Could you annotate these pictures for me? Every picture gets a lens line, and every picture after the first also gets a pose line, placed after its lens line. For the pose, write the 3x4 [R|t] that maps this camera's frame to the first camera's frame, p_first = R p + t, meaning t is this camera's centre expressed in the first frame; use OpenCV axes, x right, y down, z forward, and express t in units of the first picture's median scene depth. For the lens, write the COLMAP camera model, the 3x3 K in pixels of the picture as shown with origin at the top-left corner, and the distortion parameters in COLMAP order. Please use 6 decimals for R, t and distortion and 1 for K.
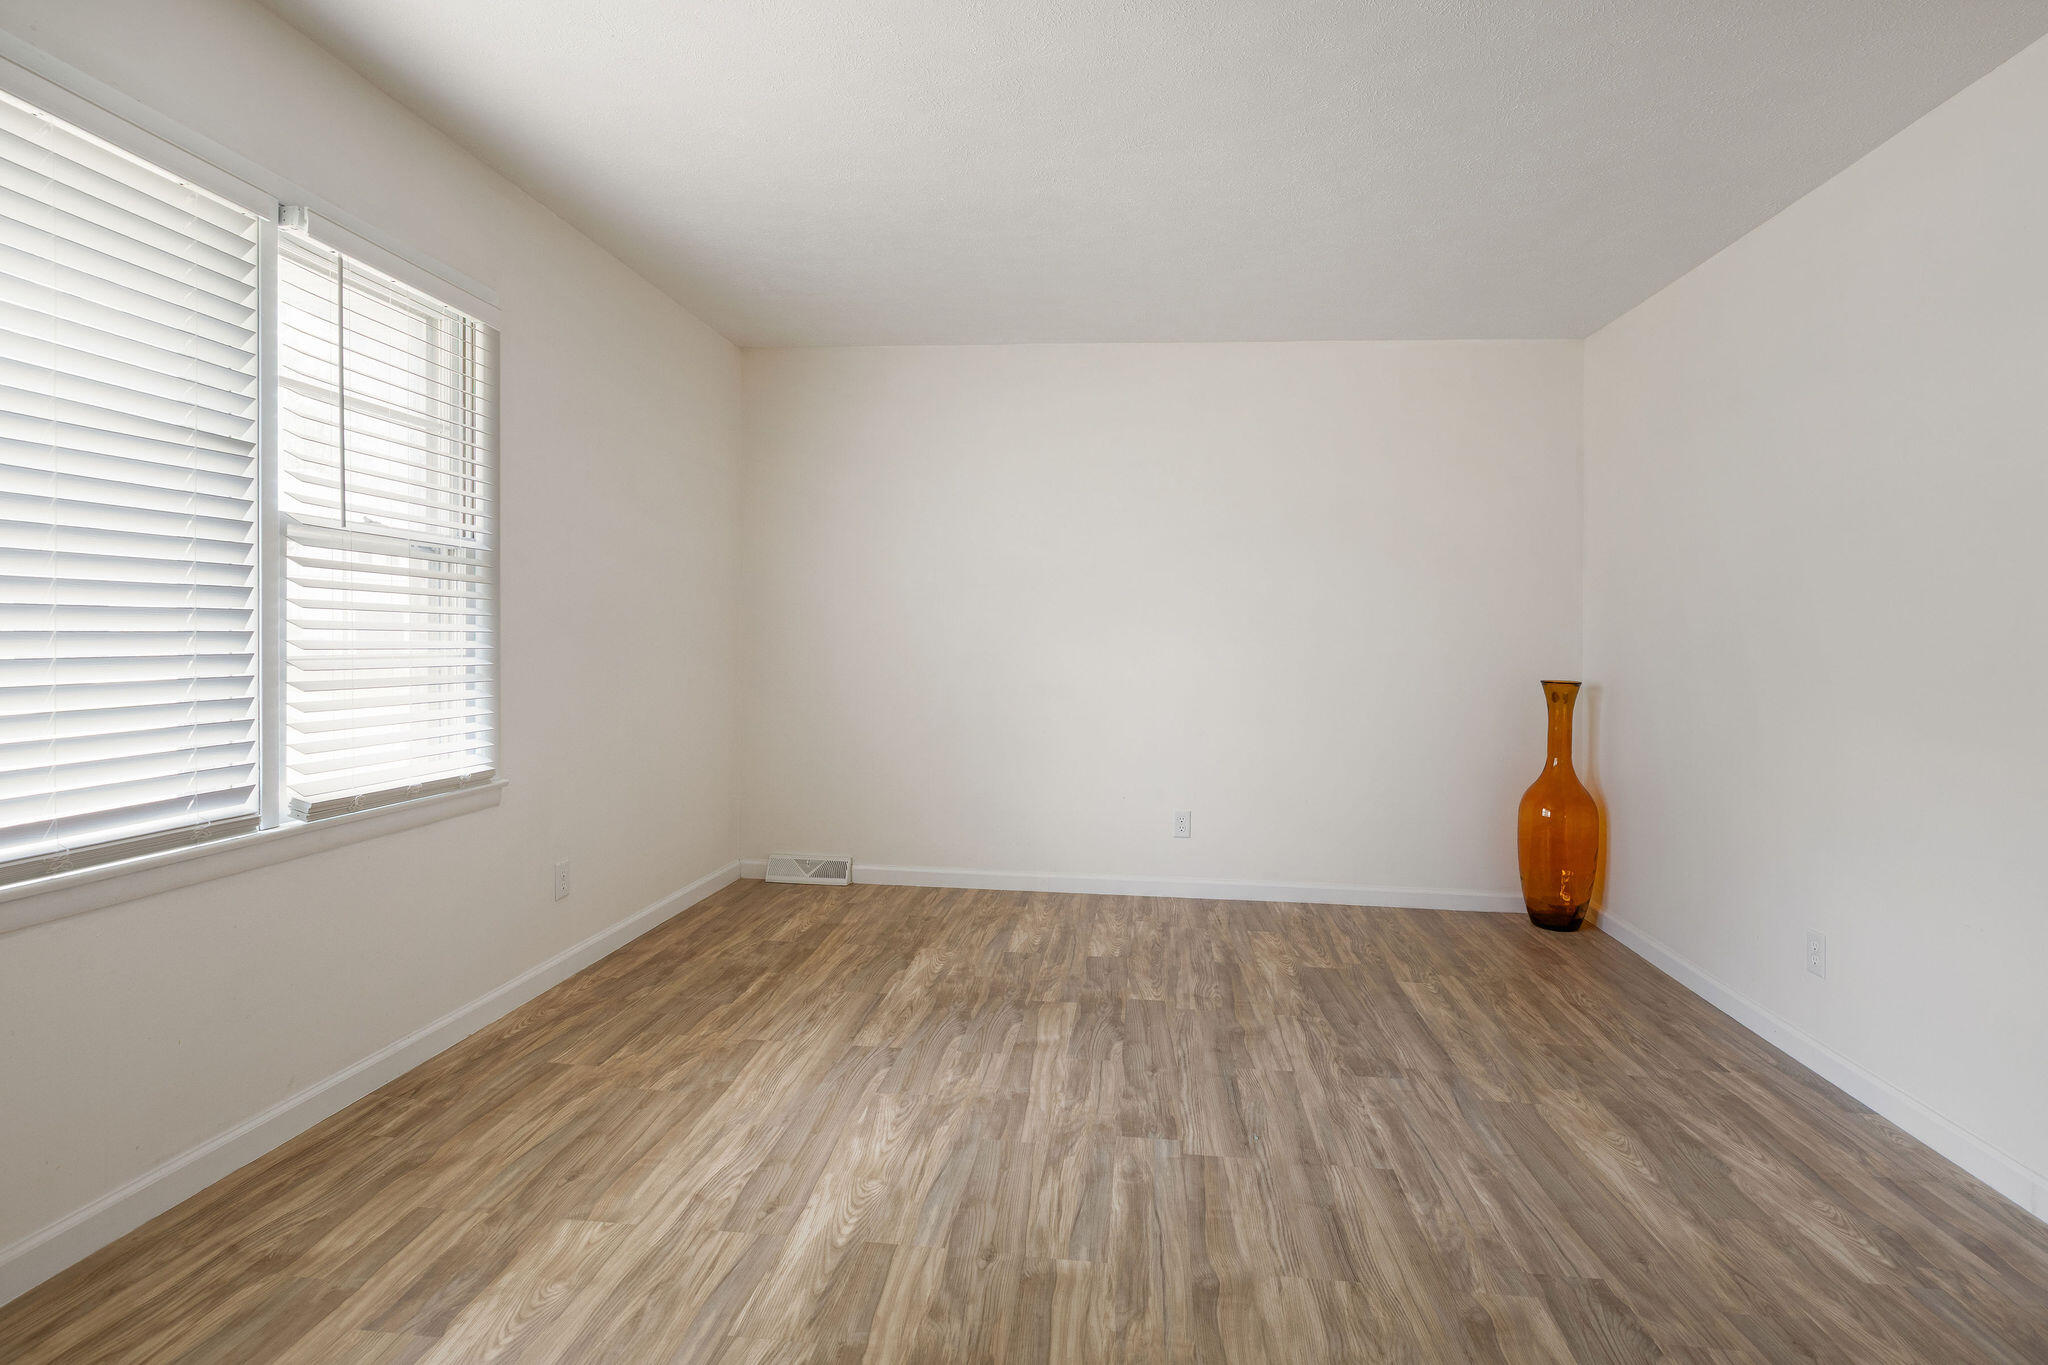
lens RADIAL K [[1051.9, 0, 1024.0], [0, 1051.9, 682.5], [0, 0, 1]] dist [0.002034, 0.000436]
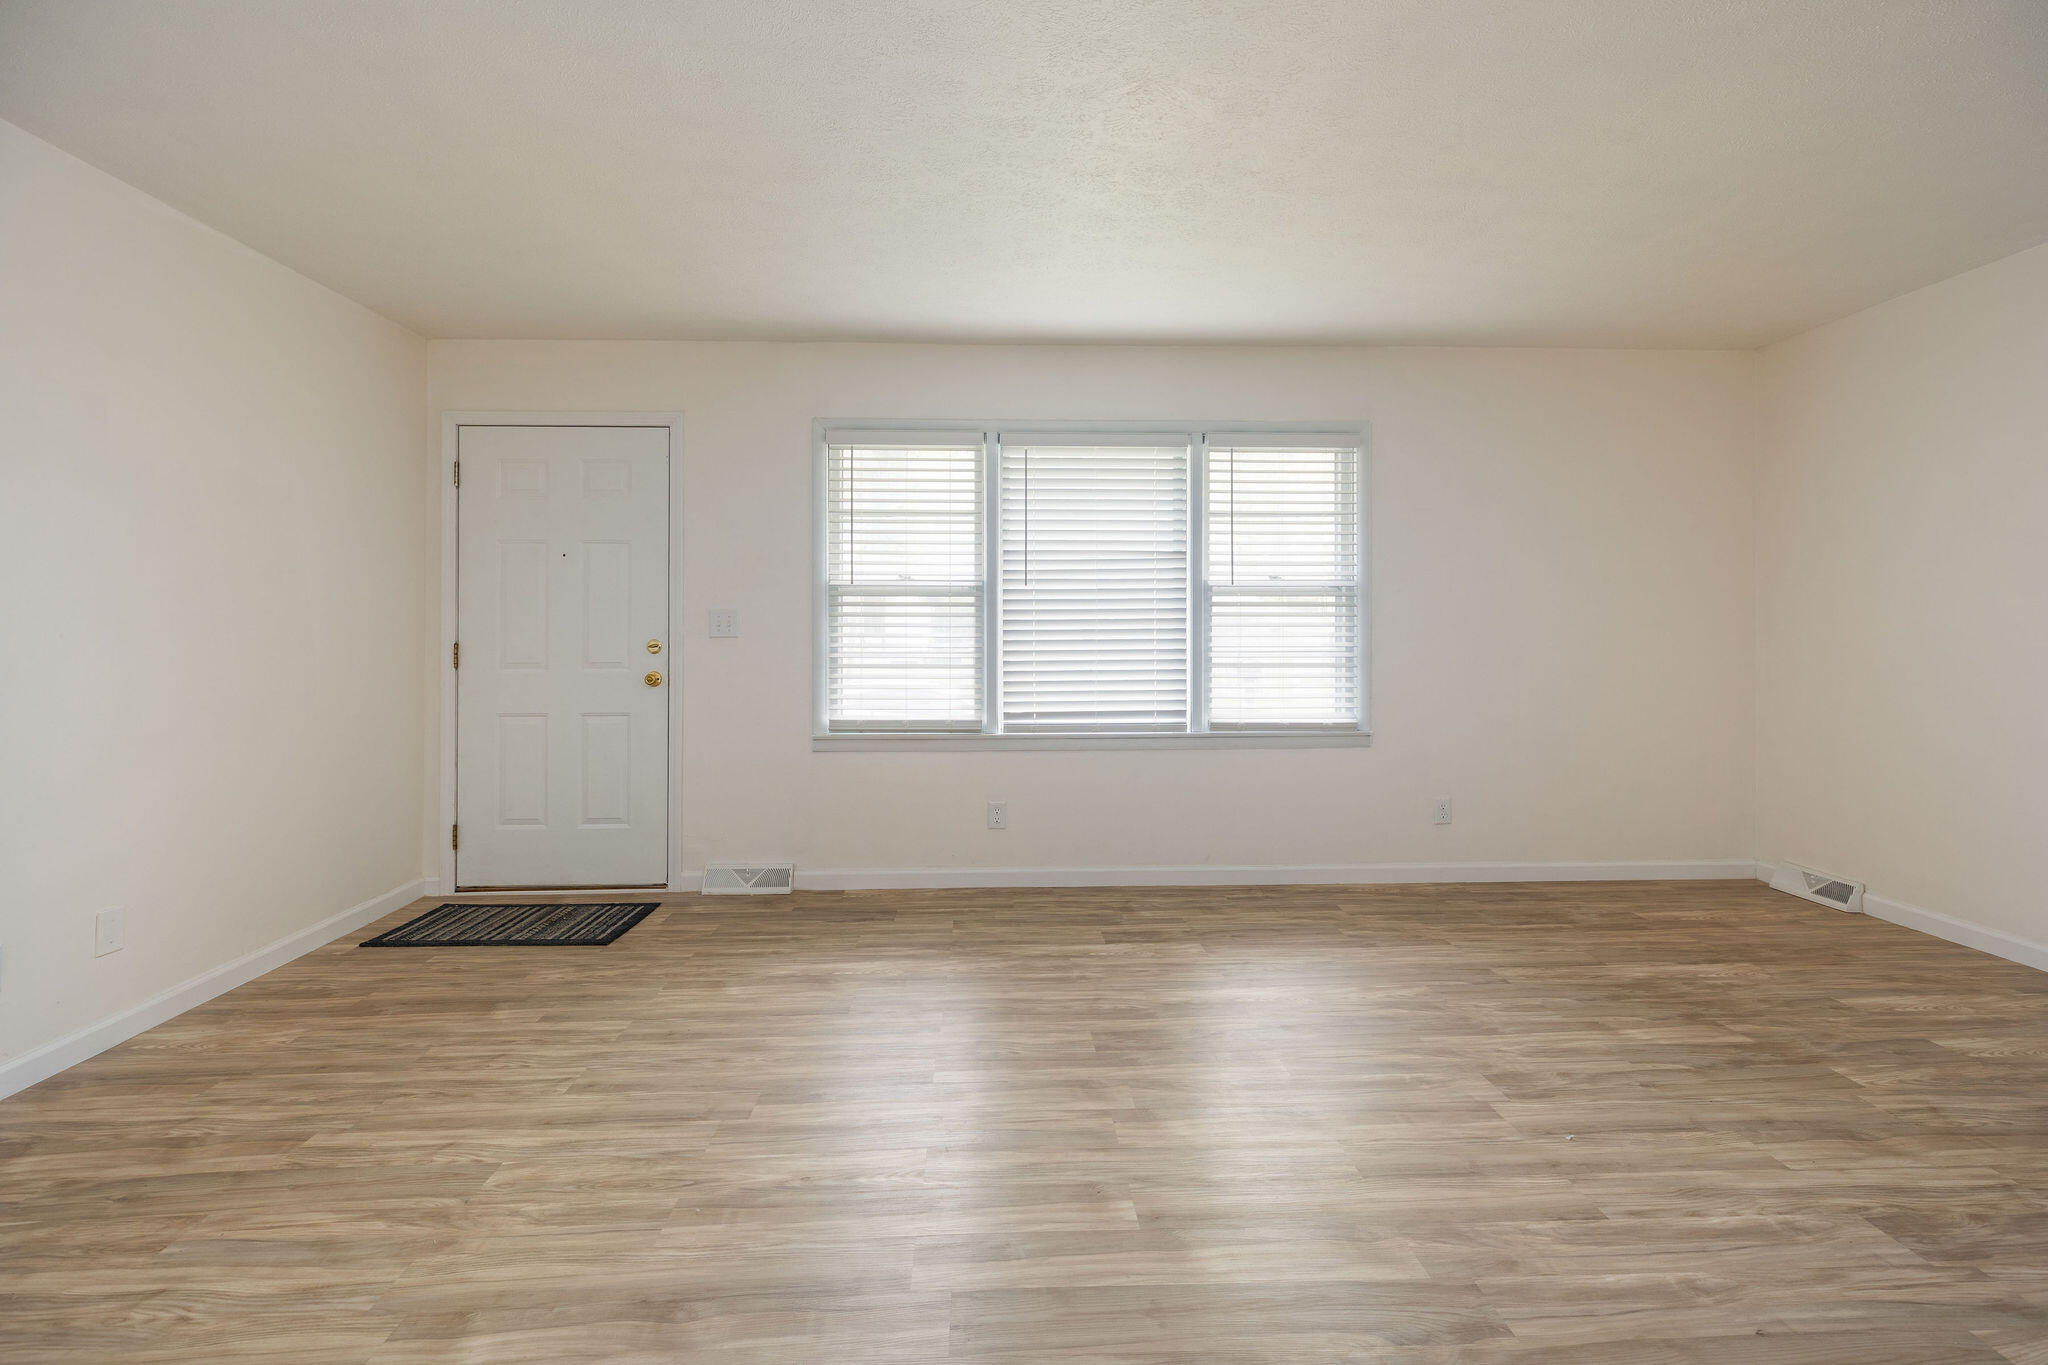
lens RADIAL K [[924.8, 0, 1023.4], [0, 924.8, 642.4], [0, 0, 1]] dist [-0.001619, -0.000558]
pose [[0.146916, -0.009481, -0.989104, 1.084172], [-0.037029, 0.999200, -0.015078, 0.001350], [0.988456, 0.038841, 0.146448, 0.379962]]
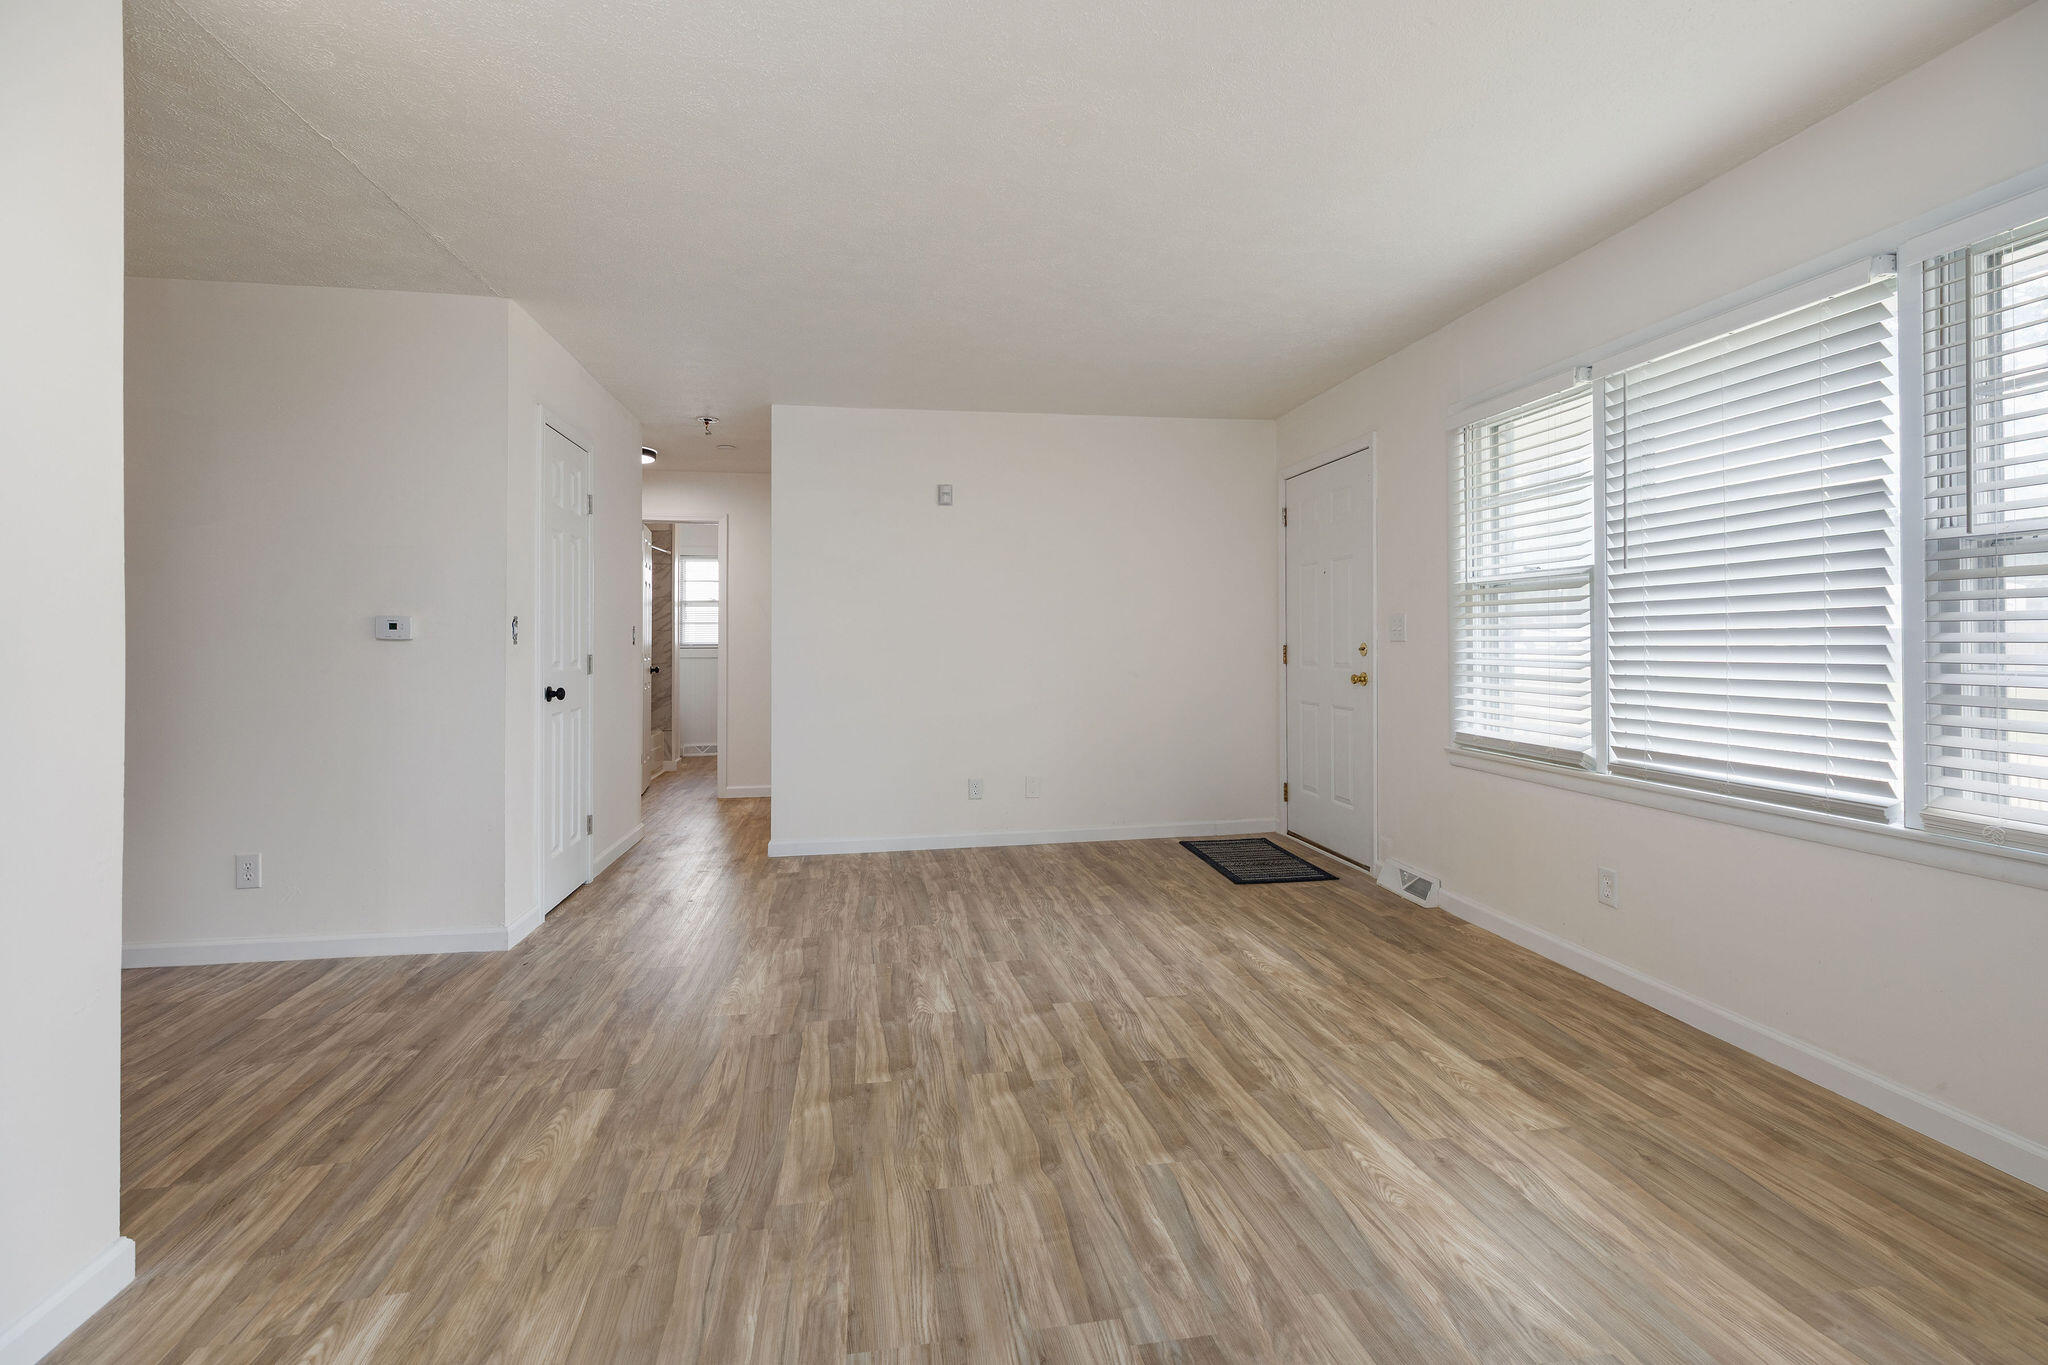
lens RADIAL K [[924.8, 0, 1023.4], [0, 924.8, 642.4], [0, 0, 1]] dist [-0.001619, -0.000558]
pose [[-0.960291, -0.013597, -0.278670, 0.428055], [-0.024593, 0.999049, 0.036001, -0.062212], [0.277915, 0.041424, -0.959712, 1.669273]]
